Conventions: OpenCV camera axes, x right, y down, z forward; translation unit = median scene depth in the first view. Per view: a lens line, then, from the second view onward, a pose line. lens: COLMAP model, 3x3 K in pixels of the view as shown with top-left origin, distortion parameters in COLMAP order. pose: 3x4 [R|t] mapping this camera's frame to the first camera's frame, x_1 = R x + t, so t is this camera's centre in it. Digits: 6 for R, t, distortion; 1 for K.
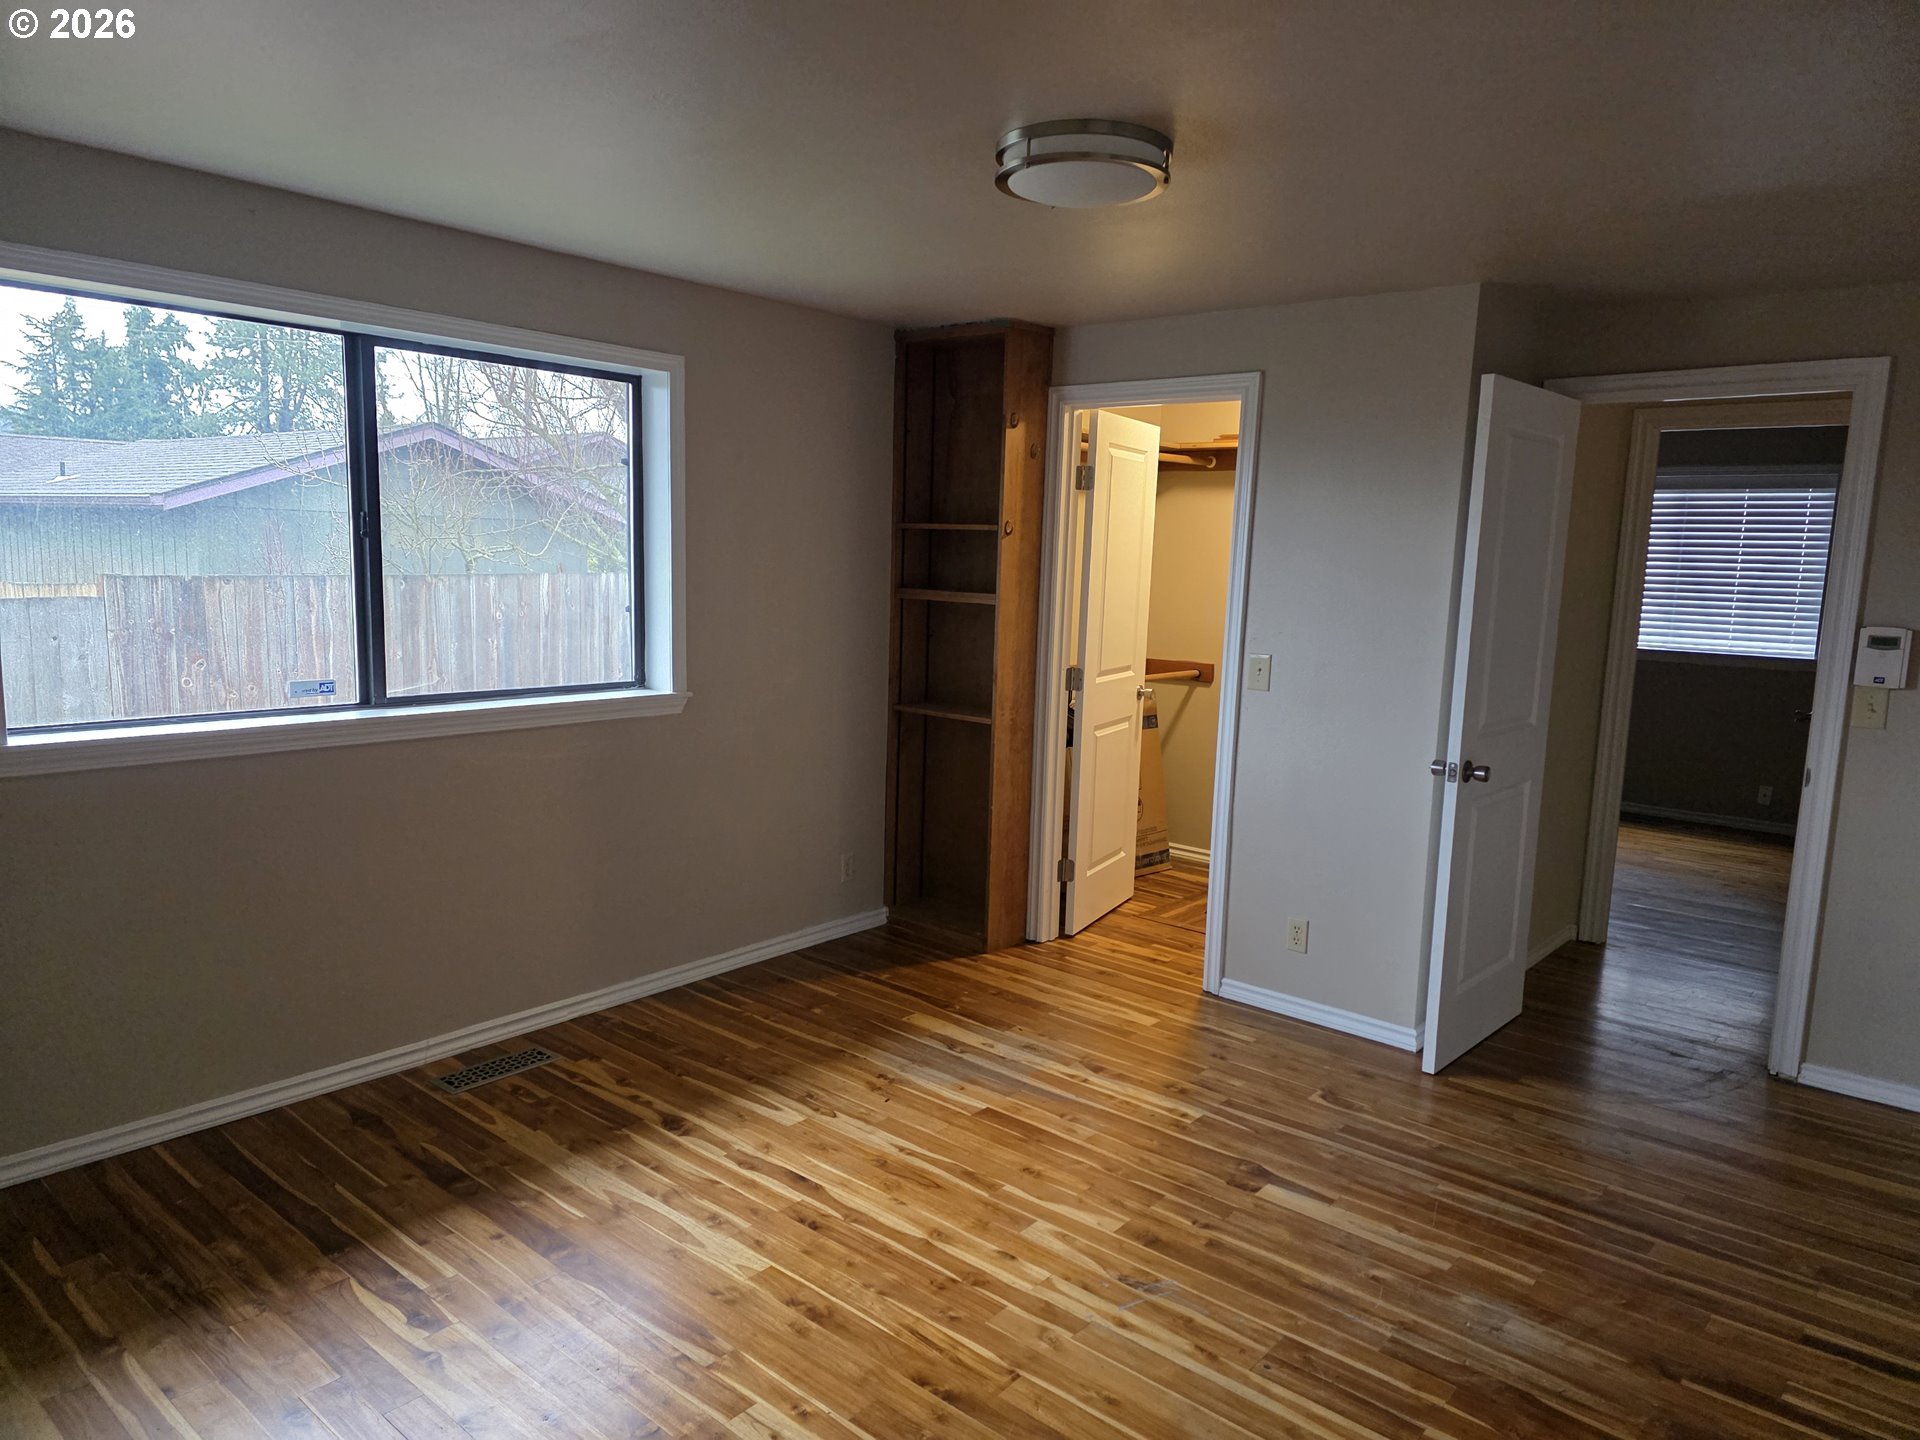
lens RADIAL K [[1263.0, 0, 960.0], [0, 1263.0, 720.0], [0, 0, 1]] dist [0.053399, -0.044332]
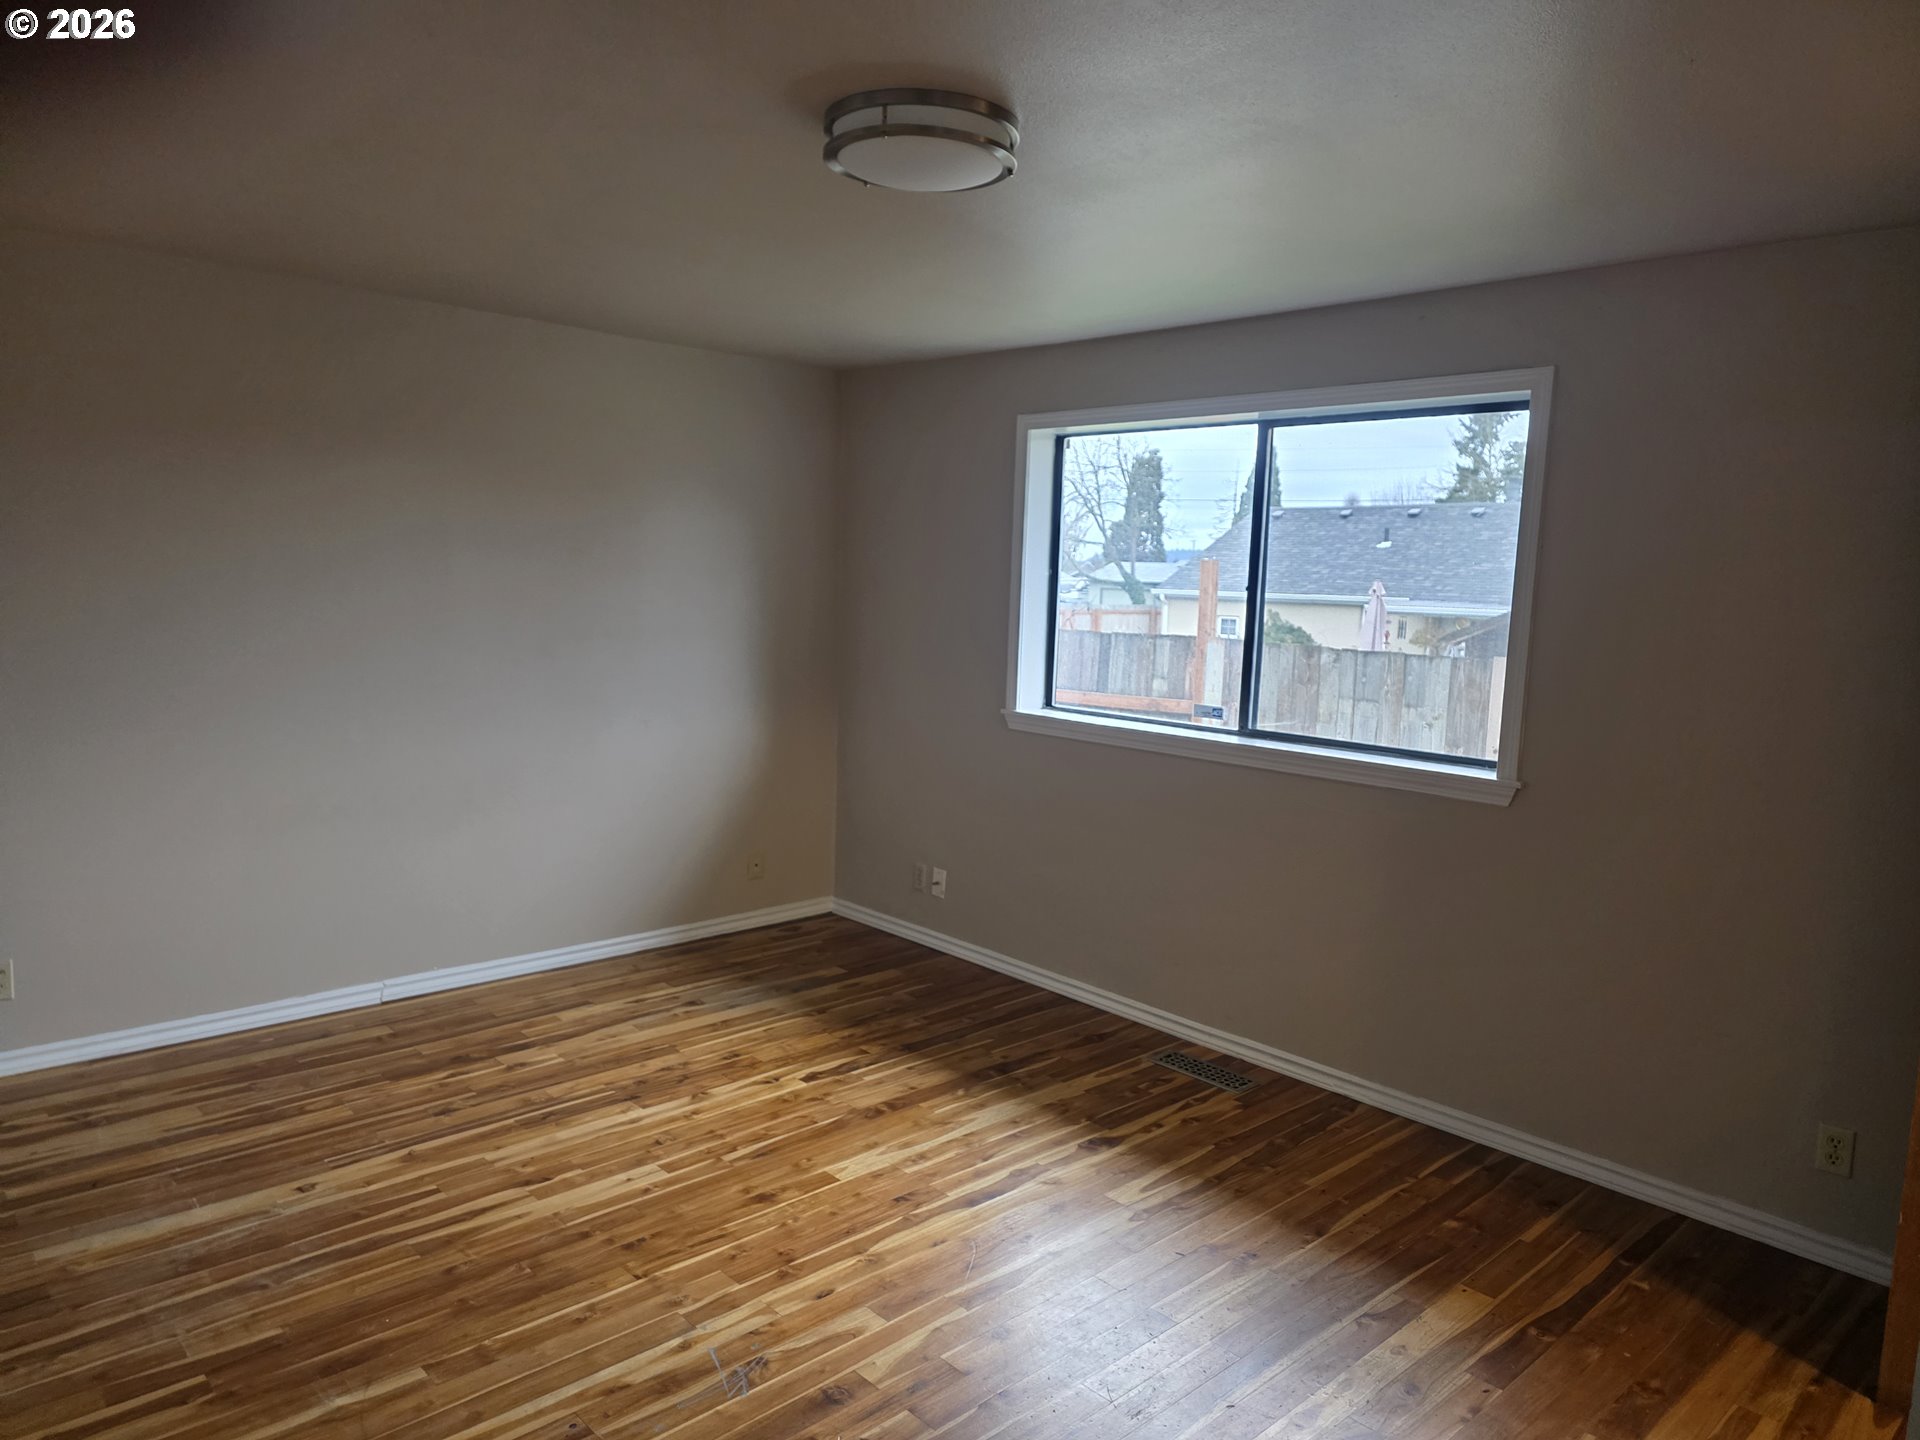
lens RADIAL K [[1318.8, 0, 976.5], [0, 1318.8, 724.2], [0, 0, 1]] dist [0.060620, -0.051087]
pose [[-0.107288, 0.082986, -0.990759, 0.836571], [-0.172488, 0.979845, 0.100751, -0.108655], [0.979151, 0.181704, -0.090812, 0.944336]]
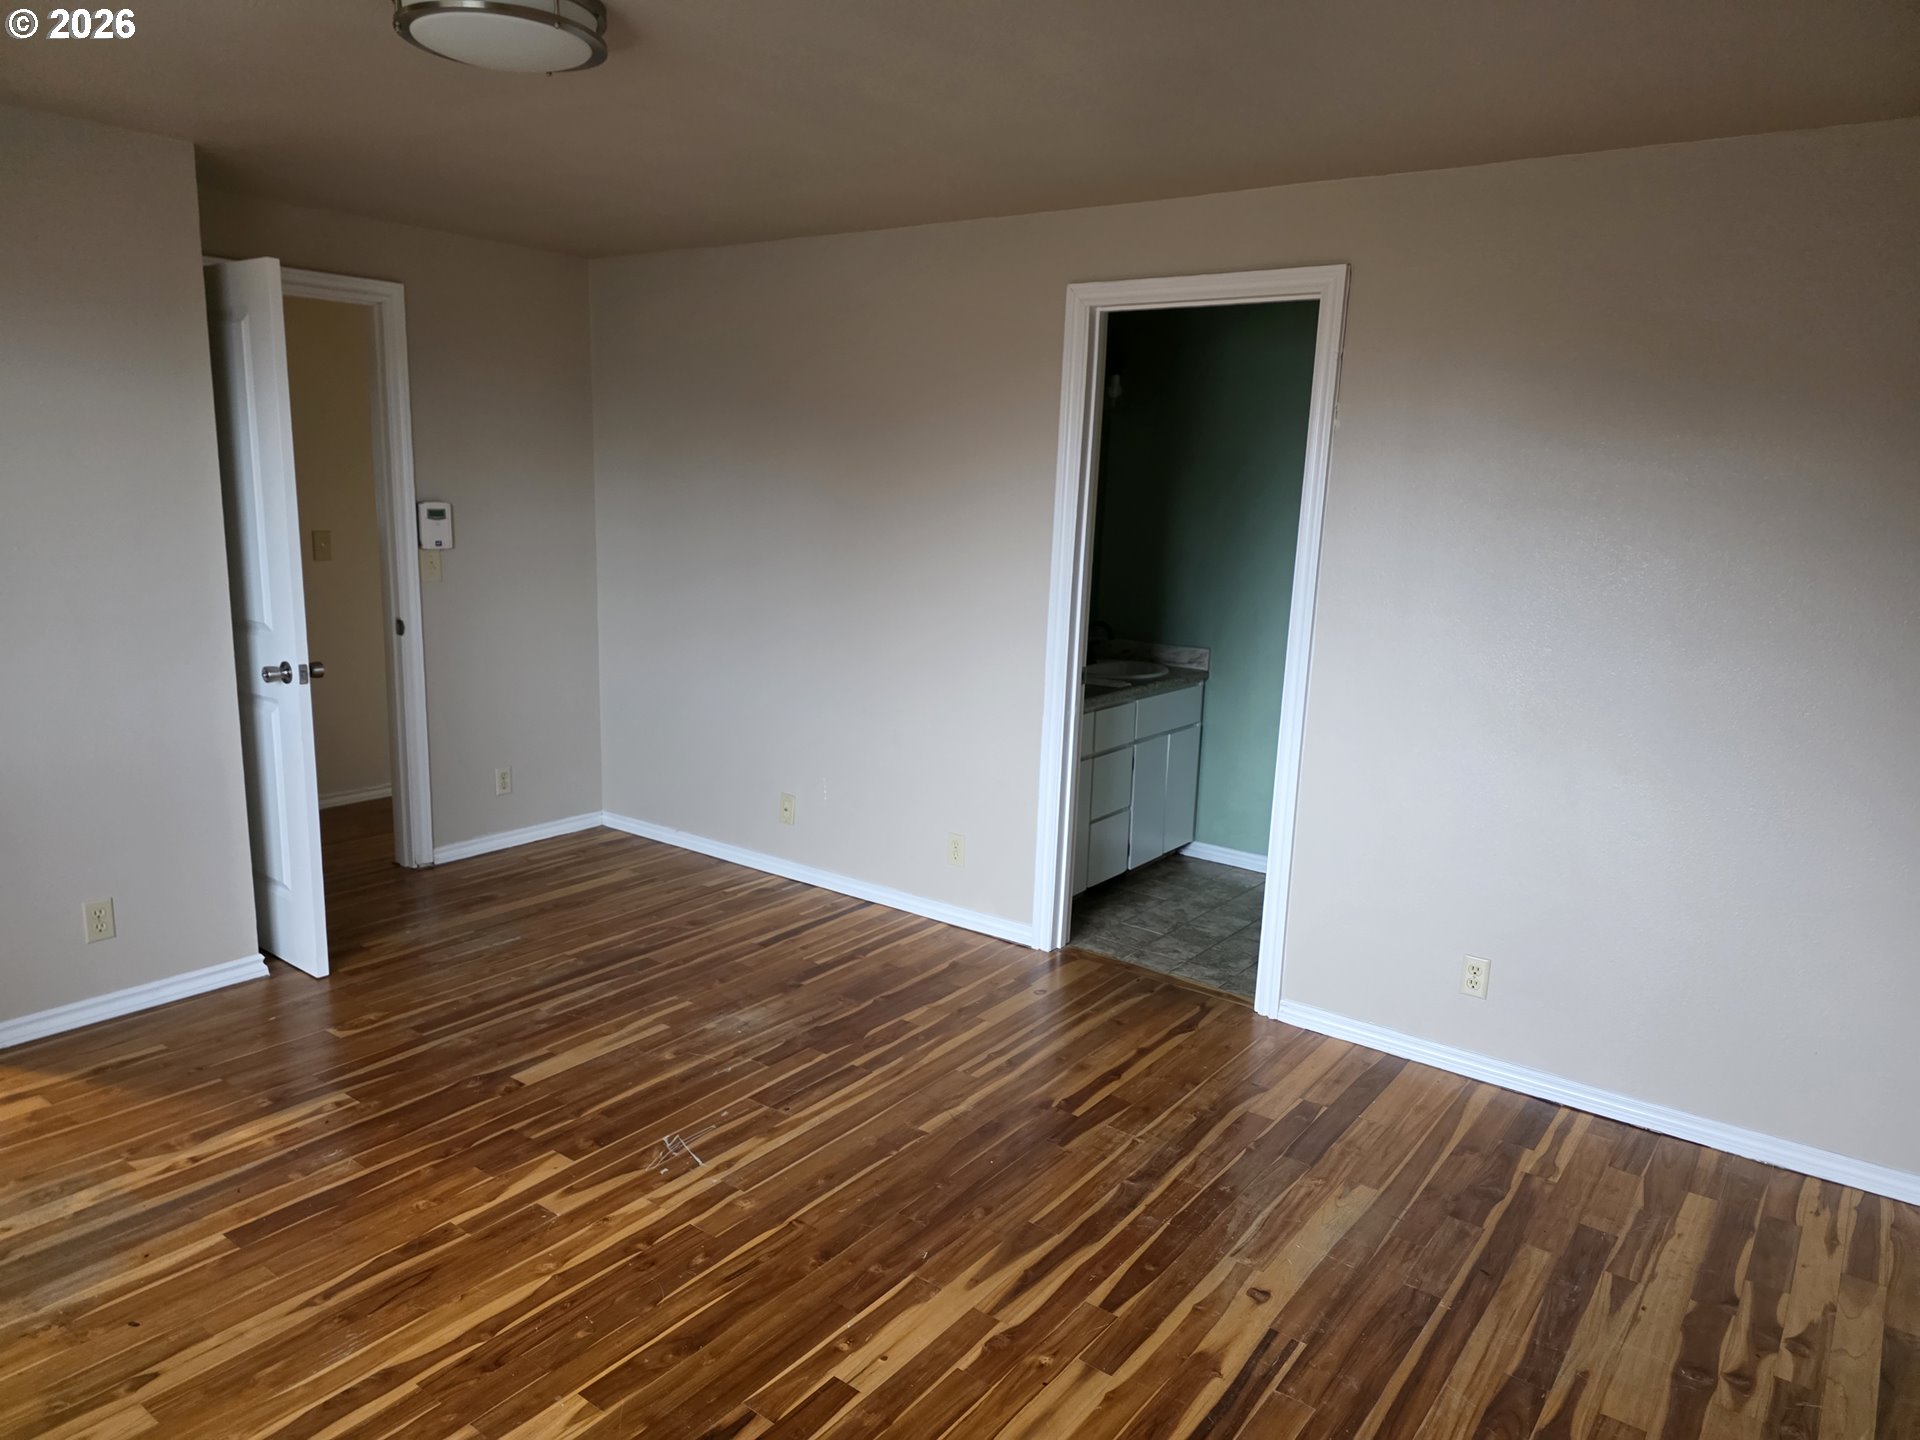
lens RADIAL K [[1263.0, 0, 960.0], [0, 1263.0, 720.0], [0, 0, 1]] dist [0.053399, -0.044332]
pose [[-0.054412, -0.224274, 0.973006, -0.690670], [0.096939, 0.968660, 0.228694, -0.115313], [-0.993802, 0.106766, -0.030966, 0.604551]]
